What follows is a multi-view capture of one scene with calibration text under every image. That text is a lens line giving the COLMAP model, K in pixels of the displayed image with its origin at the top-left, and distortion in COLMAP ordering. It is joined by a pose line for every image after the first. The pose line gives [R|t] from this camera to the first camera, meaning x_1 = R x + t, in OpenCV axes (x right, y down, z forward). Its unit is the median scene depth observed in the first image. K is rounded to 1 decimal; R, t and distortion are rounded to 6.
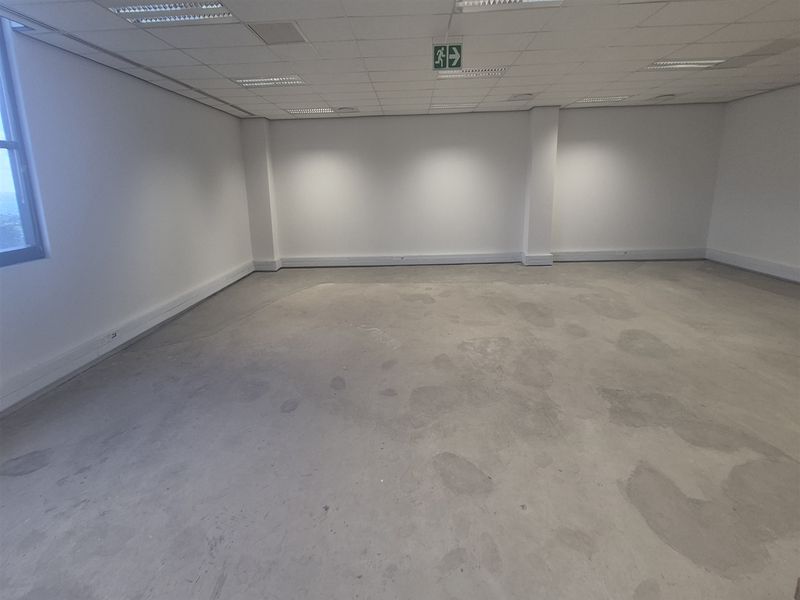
lens RADIAL K [[331.8, 0, 408.6], [0, 331.8, 221.0], [0, 0, 1]] dist [0.020592, -0.000310]
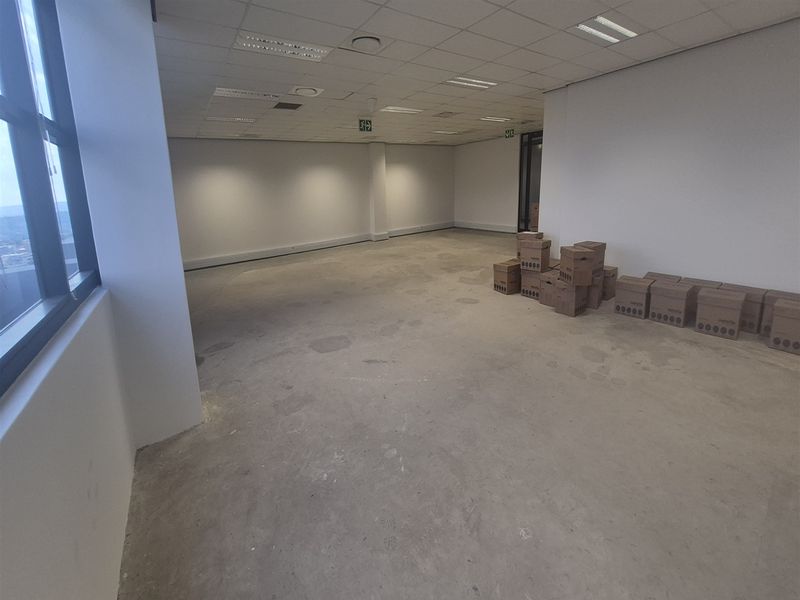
lens RADIAL K [[331.8, 0, 408.6], [0, 331.8, 221.0], [0, 0, 1]] dist [0.020592, -0.000310]
pose [[0.802060, -0.084070, 0.591298, -0.844065], [0.103591, 0.994620, 0.000899, 0.105271], [-0.588192, 0.060532, 0.806453, -0.696132]]
